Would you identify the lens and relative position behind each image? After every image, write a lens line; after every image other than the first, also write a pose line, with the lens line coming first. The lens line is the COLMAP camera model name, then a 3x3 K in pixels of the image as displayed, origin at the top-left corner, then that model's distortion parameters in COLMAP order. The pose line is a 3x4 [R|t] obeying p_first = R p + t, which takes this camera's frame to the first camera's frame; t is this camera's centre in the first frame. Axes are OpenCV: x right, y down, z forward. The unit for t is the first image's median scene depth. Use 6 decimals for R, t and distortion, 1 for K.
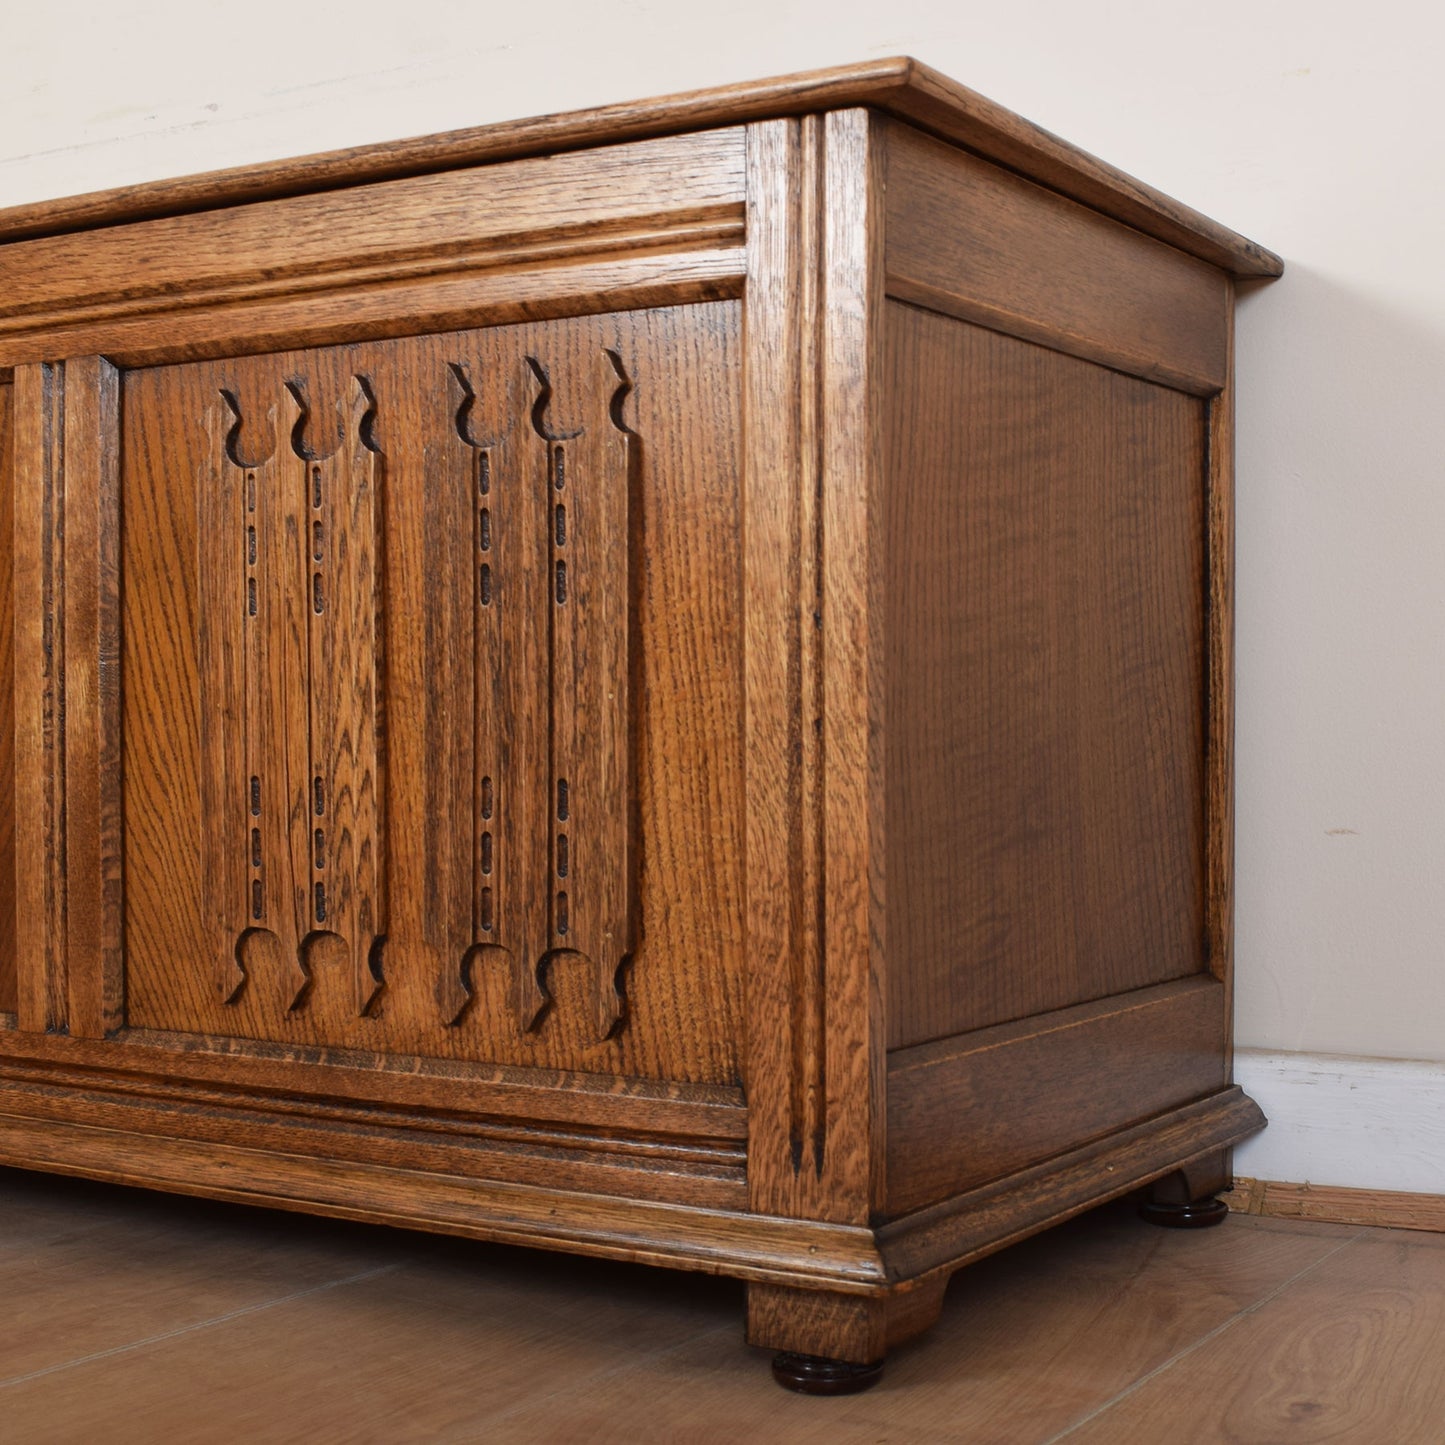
lens RADIAL K [[2286.7, 0, 862.6], [0, 2286.7, 722.2], [0, 0, 1]] dist [-0.078278, -0.071728]
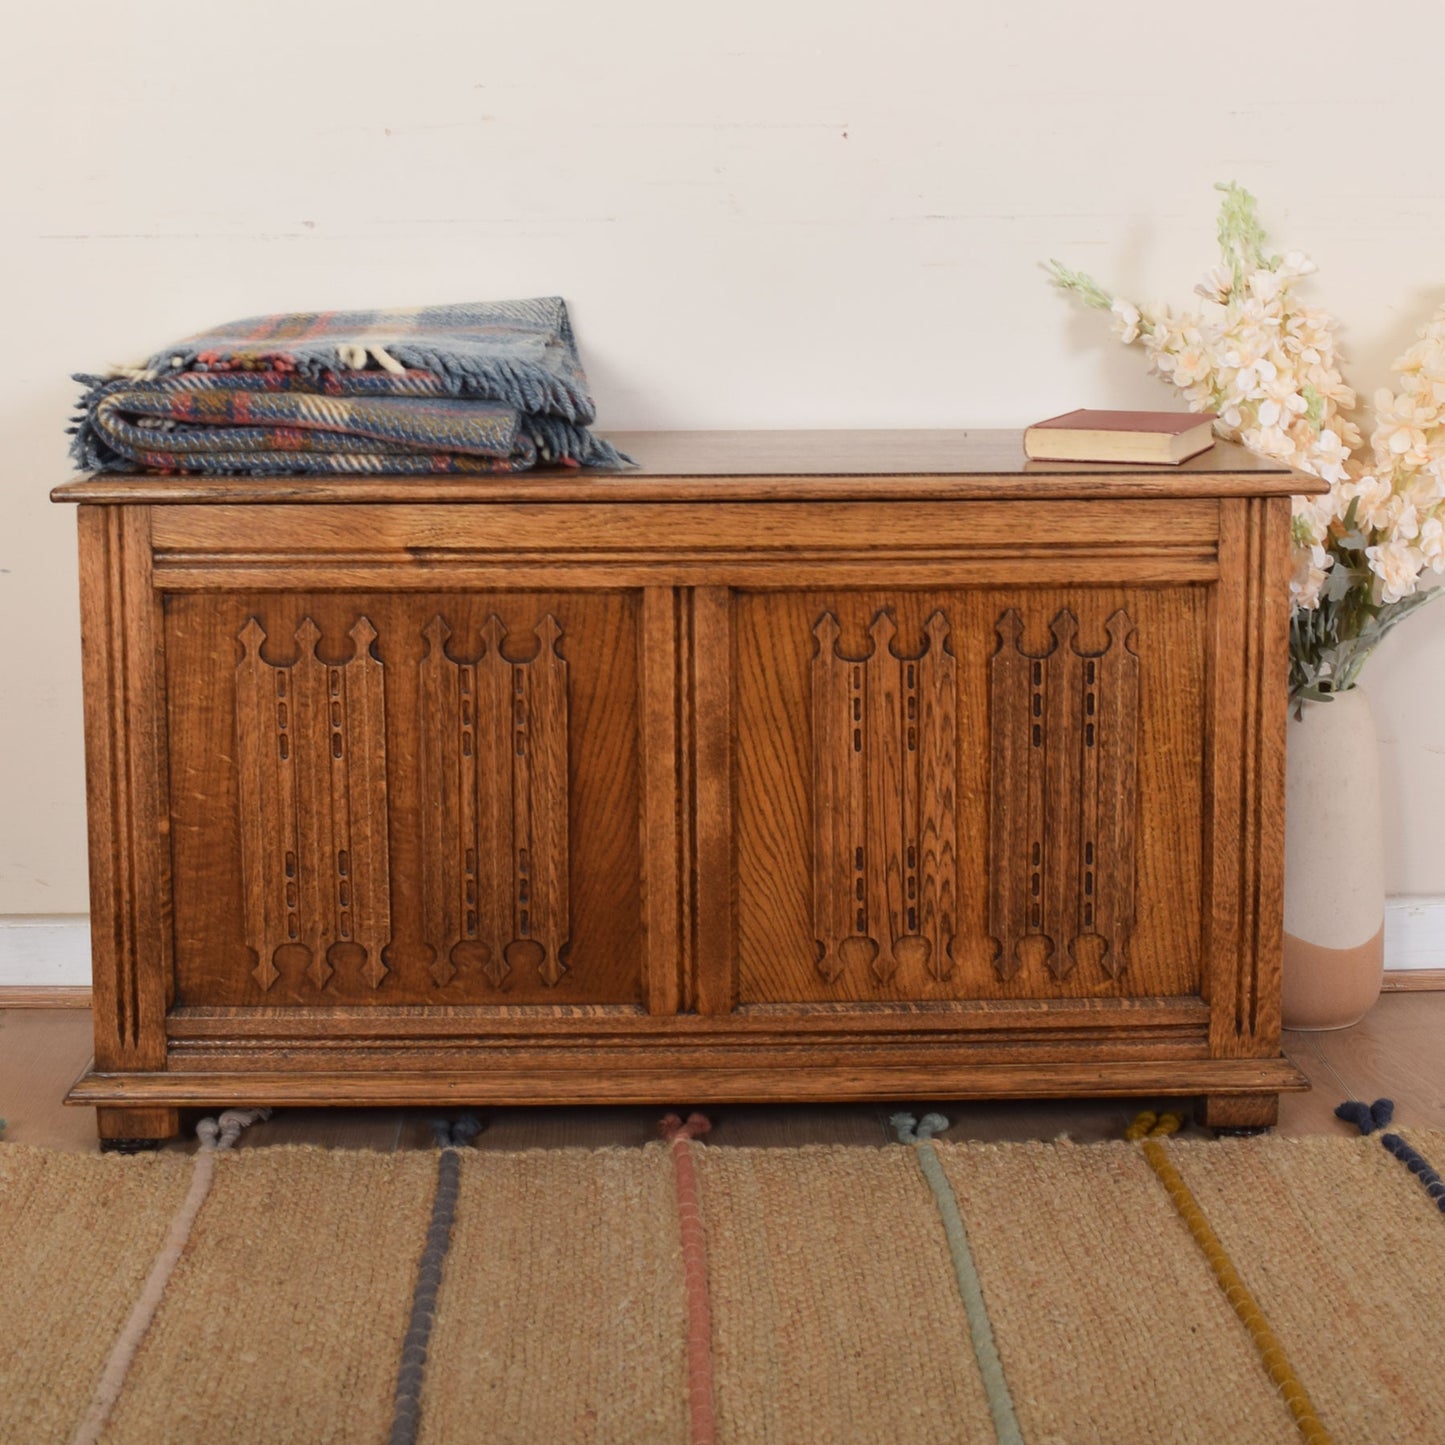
lens RADIAL K [[3009.4, 0, 724.8], [0, 3009.4, 554.4], [0, 0, 1]] dist [-0.091548, 0.041439]
pose [[0.856422, -0.069807, 0.511536, -1.490037], [0.007428, 0.992380, 0.122990, -0.468019], [-0.516224, -0.101531, 0.850414, -0.803967]]
